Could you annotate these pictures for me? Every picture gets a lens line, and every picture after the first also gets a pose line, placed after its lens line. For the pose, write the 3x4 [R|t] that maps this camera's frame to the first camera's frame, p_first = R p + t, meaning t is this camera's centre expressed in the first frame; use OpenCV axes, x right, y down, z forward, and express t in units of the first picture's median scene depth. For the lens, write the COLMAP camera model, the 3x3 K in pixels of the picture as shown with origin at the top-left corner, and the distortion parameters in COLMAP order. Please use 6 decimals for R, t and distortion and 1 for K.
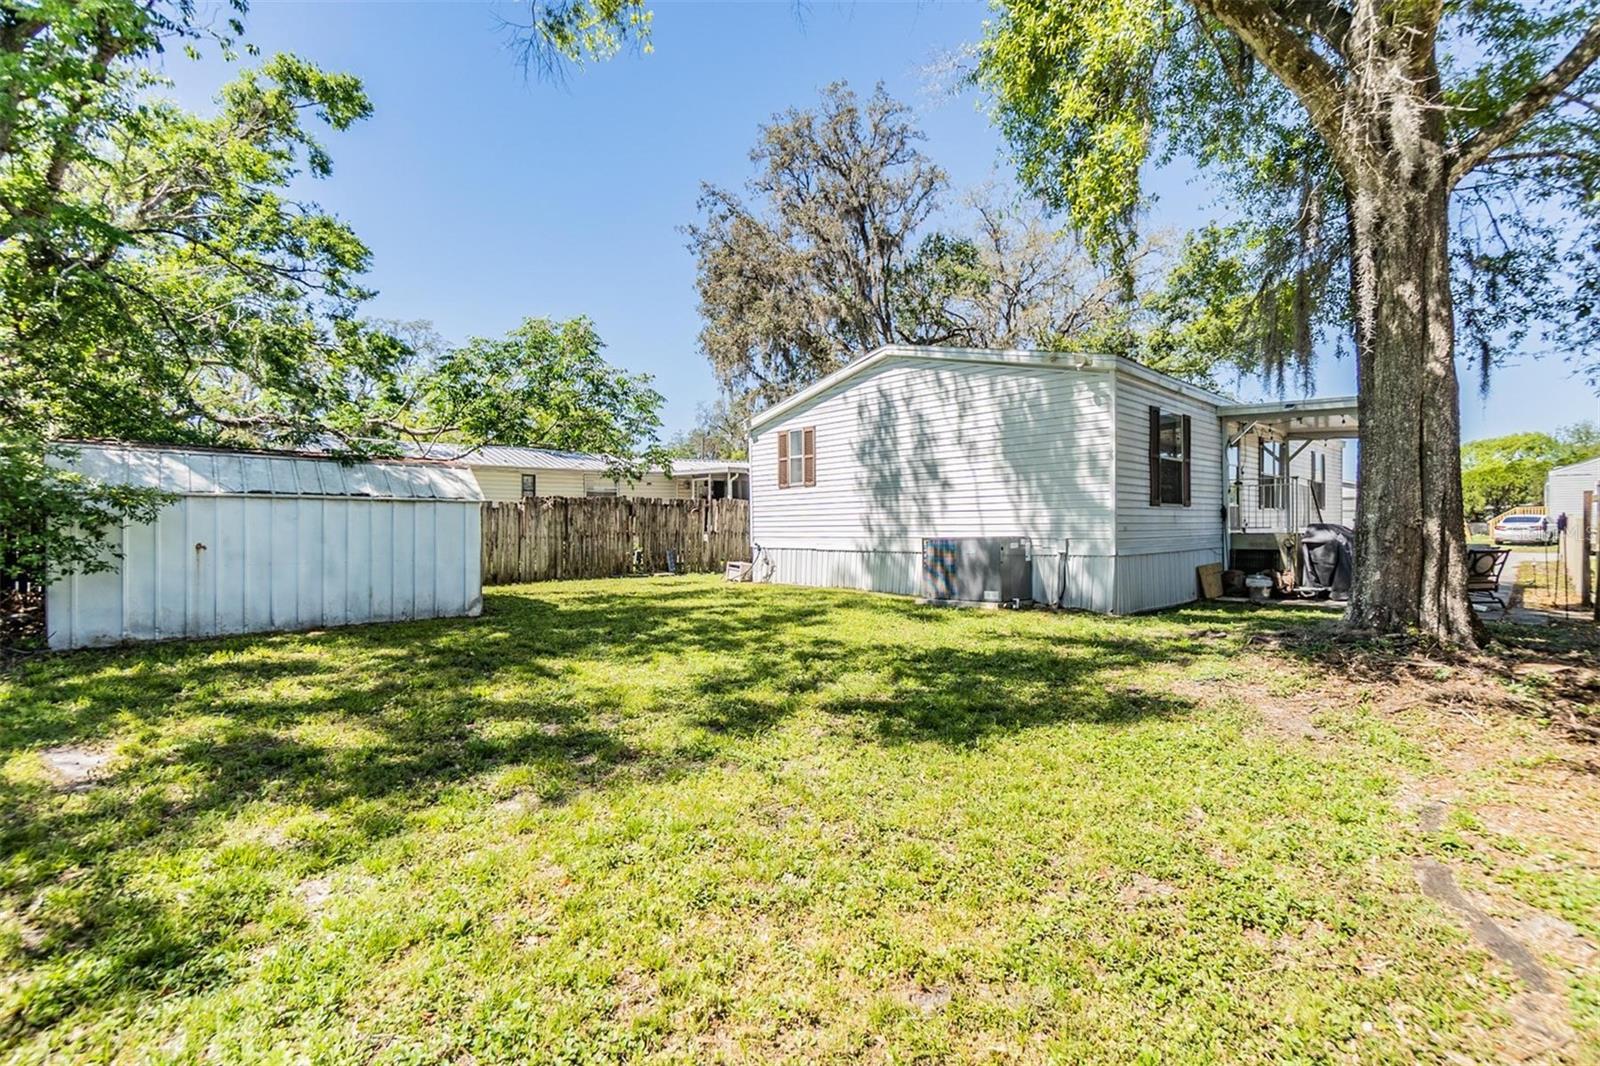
lens RADIAL K [[694.6, 0, 793.0], [0, 694.6, 520.5], [0, 0, 1]] dist [-0.001691, -0.000395]
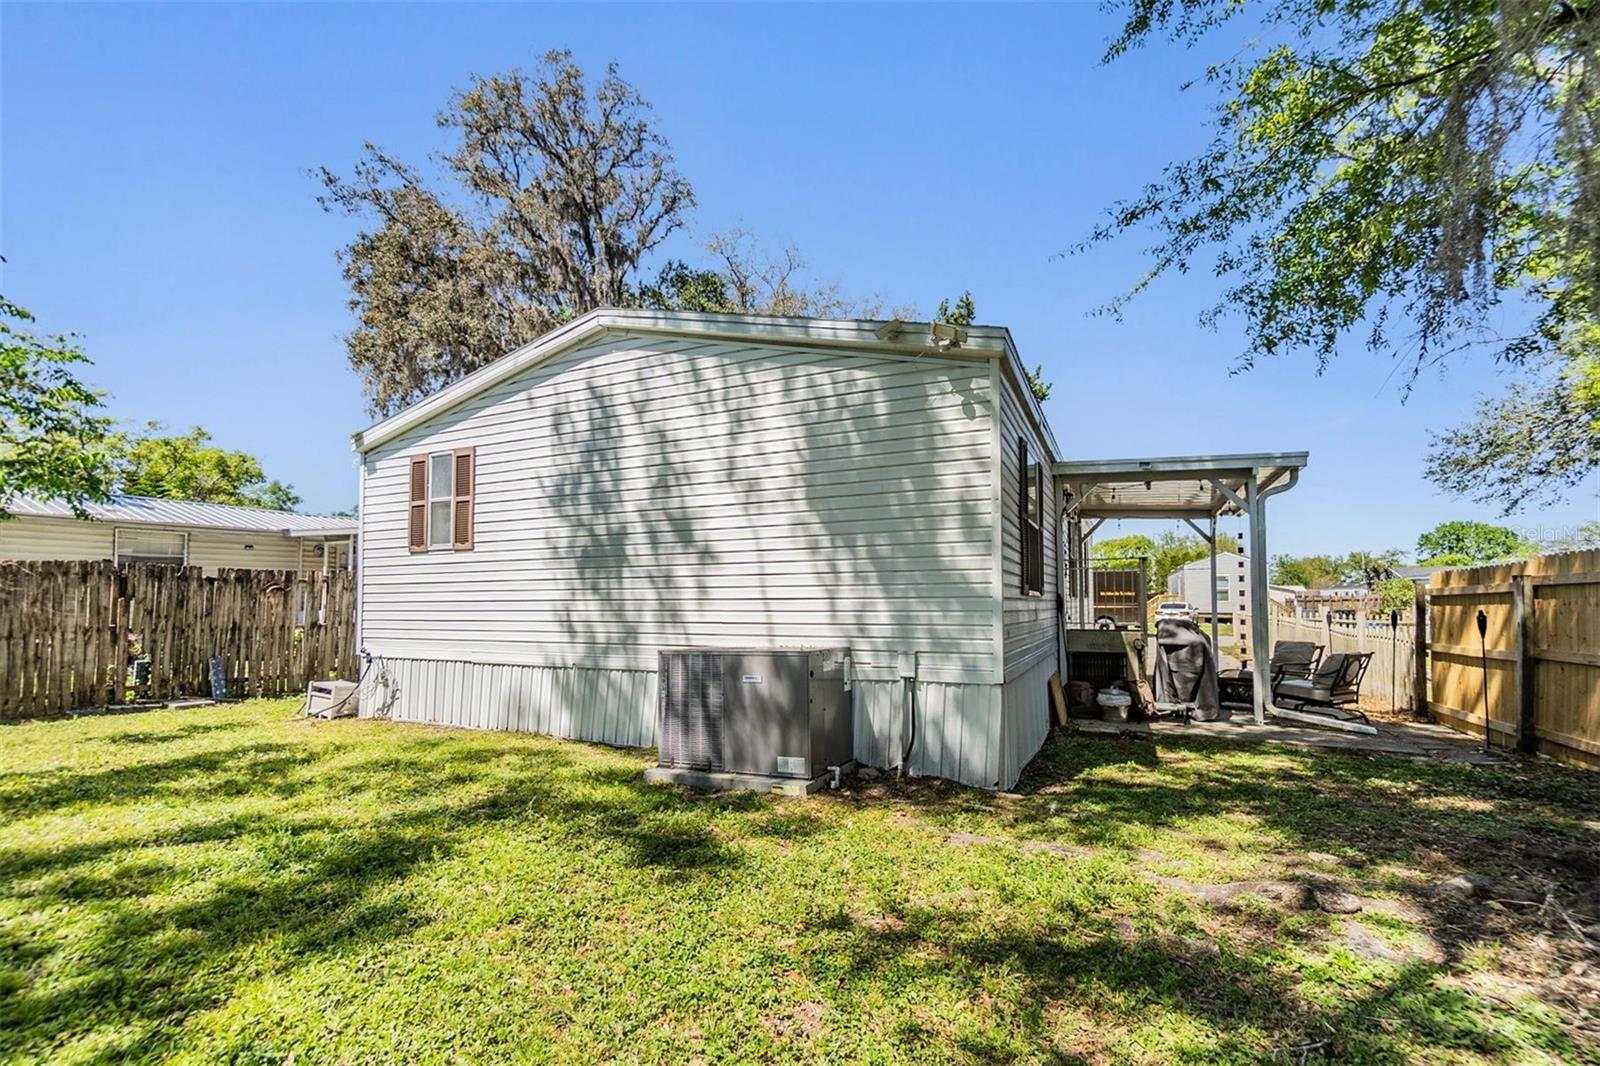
lens RADIAL K [[695.9, 0, 801.2], [0, 695.9, 577.5], [0, 0, 1]] dist [0.001531, -0.000146]
pose [[0.924635, 0.018686, 0.380395, 0.069467], [-0.006790, 0.999446, -0.032591, -0.011769], [-0.380793, 0.027552, 0.924250, 0.404940]]
